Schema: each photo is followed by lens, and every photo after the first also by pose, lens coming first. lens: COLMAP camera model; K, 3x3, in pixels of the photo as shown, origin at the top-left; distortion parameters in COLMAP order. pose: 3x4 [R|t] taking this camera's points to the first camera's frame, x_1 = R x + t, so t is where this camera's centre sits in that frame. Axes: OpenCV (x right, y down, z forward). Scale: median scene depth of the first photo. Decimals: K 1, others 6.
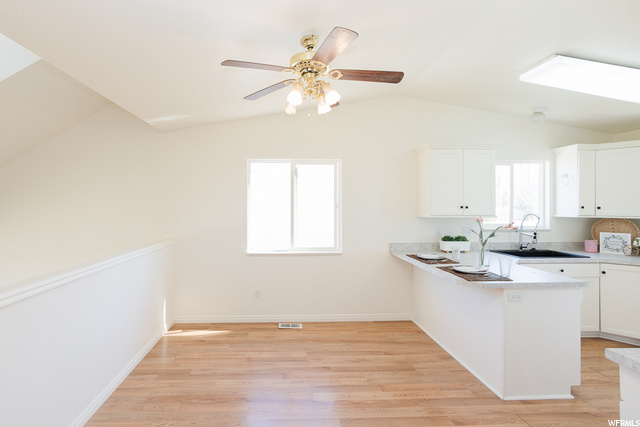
lens RADIAL K [[278.7, 0, 283.9], [0, 278.7, 195.5], [0, 0, 1]] dist [-0.001596, -0.000217]
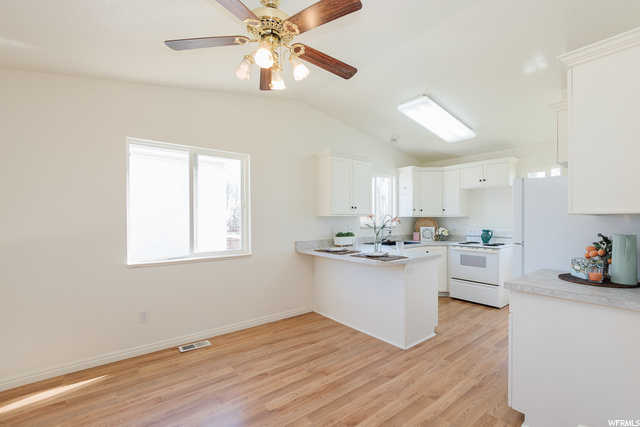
lens RADIAL K [[278.1, 0, 309.3], [0, 278.1, 215.7], [0, 0, 1]] dist [-0.001000, -0.000332]
pose [[0.802947, 0.014367, 0.595877, -0.229449], [-0.023054, 0.999710, 0.006961, 0.076598], [-0.595604, -0.019327, 0.803046, 0.160904]]
